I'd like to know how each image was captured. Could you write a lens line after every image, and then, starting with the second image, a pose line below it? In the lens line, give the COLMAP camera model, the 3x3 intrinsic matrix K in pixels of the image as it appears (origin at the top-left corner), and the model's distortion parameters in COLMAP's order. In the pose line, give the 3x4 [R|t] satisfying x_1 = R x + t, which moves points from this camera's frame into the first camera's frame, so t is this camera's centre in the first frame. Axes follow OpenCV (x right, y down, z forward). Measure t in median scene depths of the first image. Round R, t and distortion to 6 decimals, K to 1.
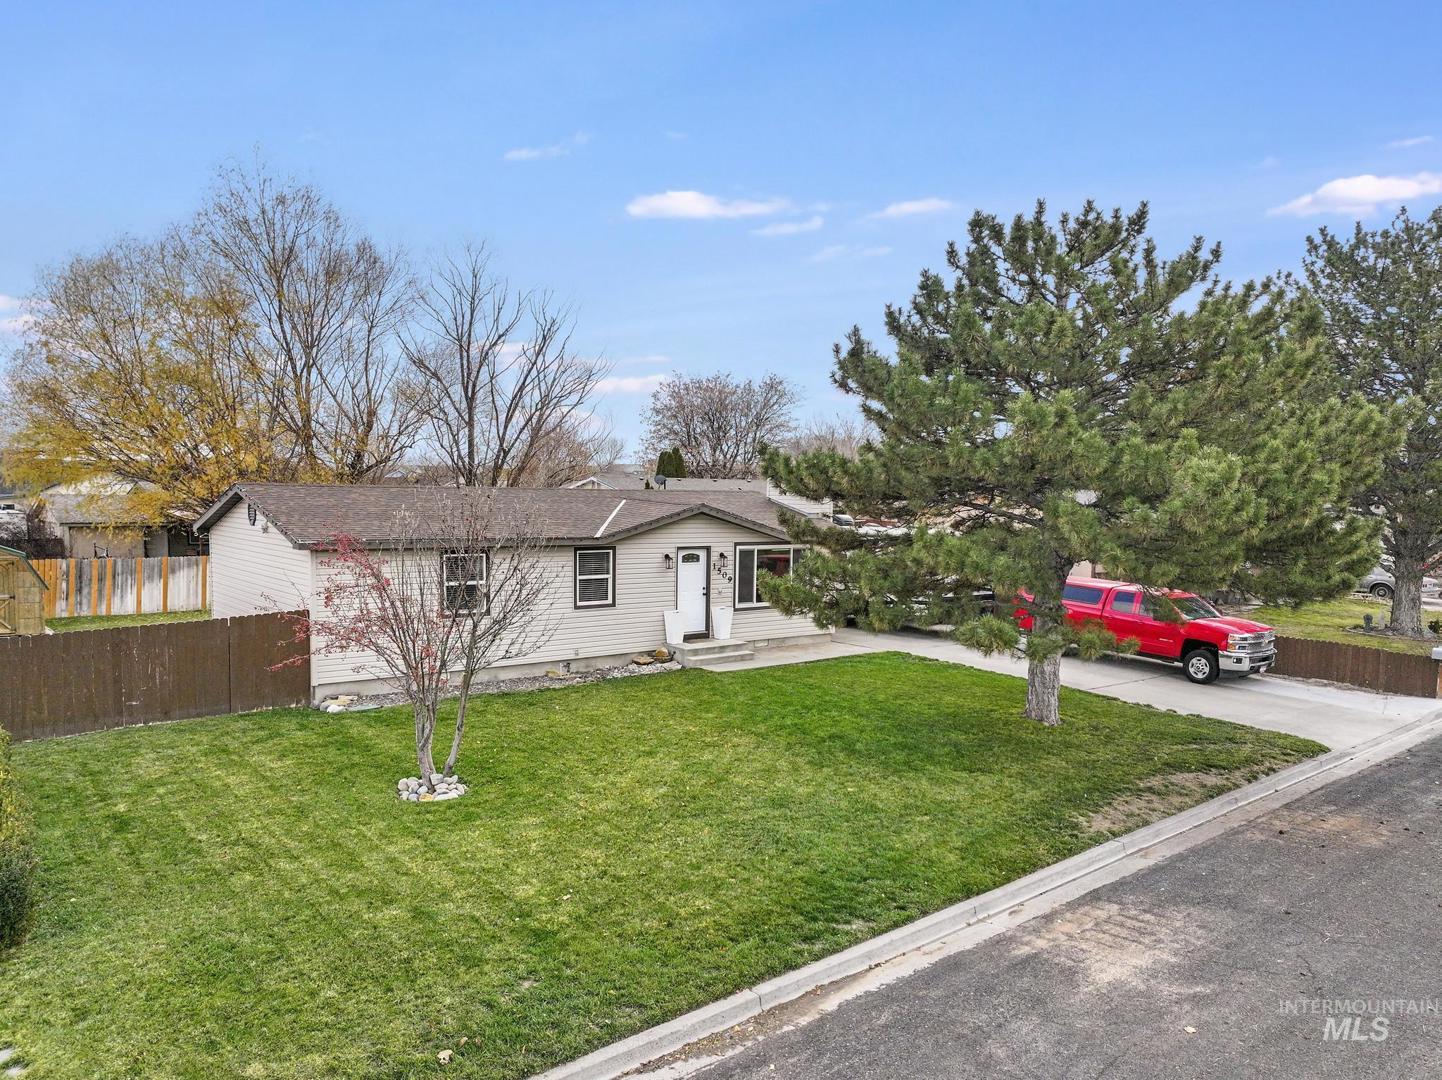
lens RADIAL K [[1031.3, 0, 726.0], [0, 1031.3, 630.7], [0, 0, 1]] dist [0.005142, 0.004632]
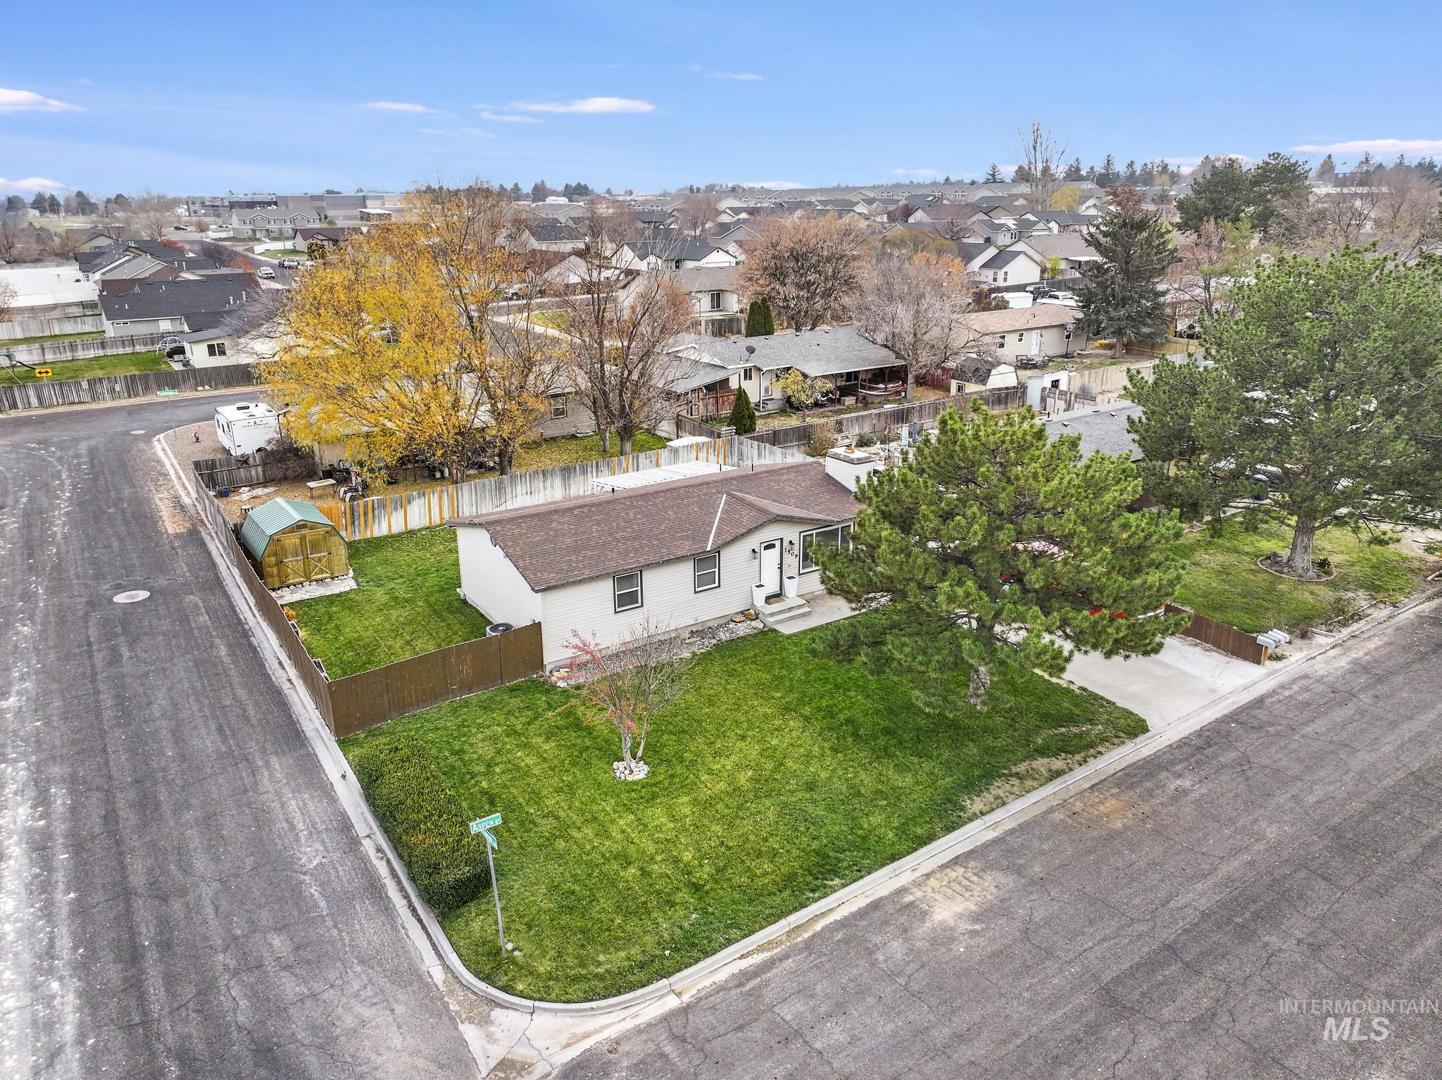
lens RADIAL K [[988.5, 0, 721.0], [0, 988.5, 540.0], [0, 0, 1]] dist [0.006515, 0.003563]
pose [[0.995467, 0.009911, -0.094593, 0.060211], [0.008773, 0.980747, 0.195087, -0.698369], [0.094706, -0.195033, 0.976214, -0.787537]]
